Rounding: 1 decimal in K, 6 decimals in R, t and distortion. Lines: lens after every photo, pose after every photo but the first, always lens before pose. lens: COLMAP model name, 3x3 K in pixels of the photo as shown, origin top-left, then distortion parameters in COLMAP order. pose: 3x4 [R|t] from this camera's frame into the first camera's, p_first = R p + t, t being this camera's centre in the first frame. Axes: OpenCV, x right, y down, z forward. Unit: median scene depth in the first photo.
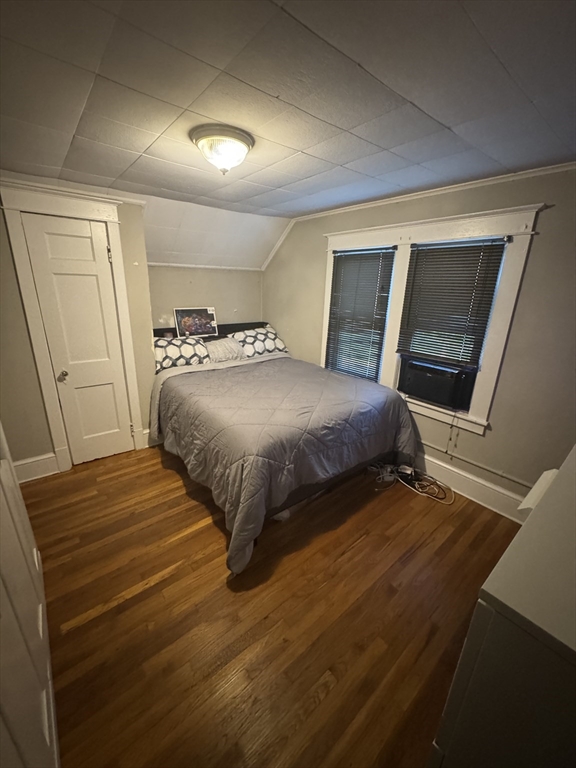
lens RADIAL K [[307.6, 0, 287.6], [0, 307.6, 383.6], [0, 0, 1]] dist [-0.005359, 0.000891]
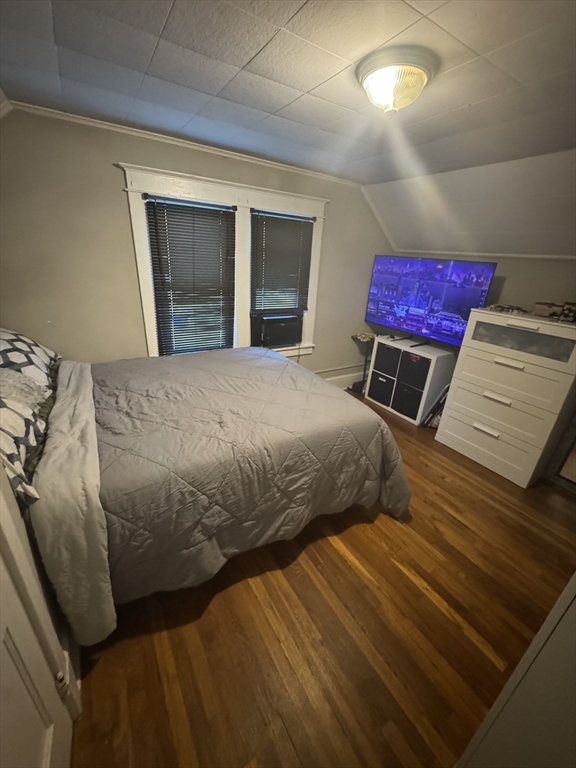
lens RADIAL K [[307.6, 0, 287.2], [0, 307.6, 384.9], [0, 0, 1]] dist [-0.005359, 0.000891]
pose [[0.136647, -0.401390, 0.905657, -0.774796], [0.254254, 0.897818, 0.359553, -0.254153], [-0.957435, 0.181135, 0.224739, 0.747837]]
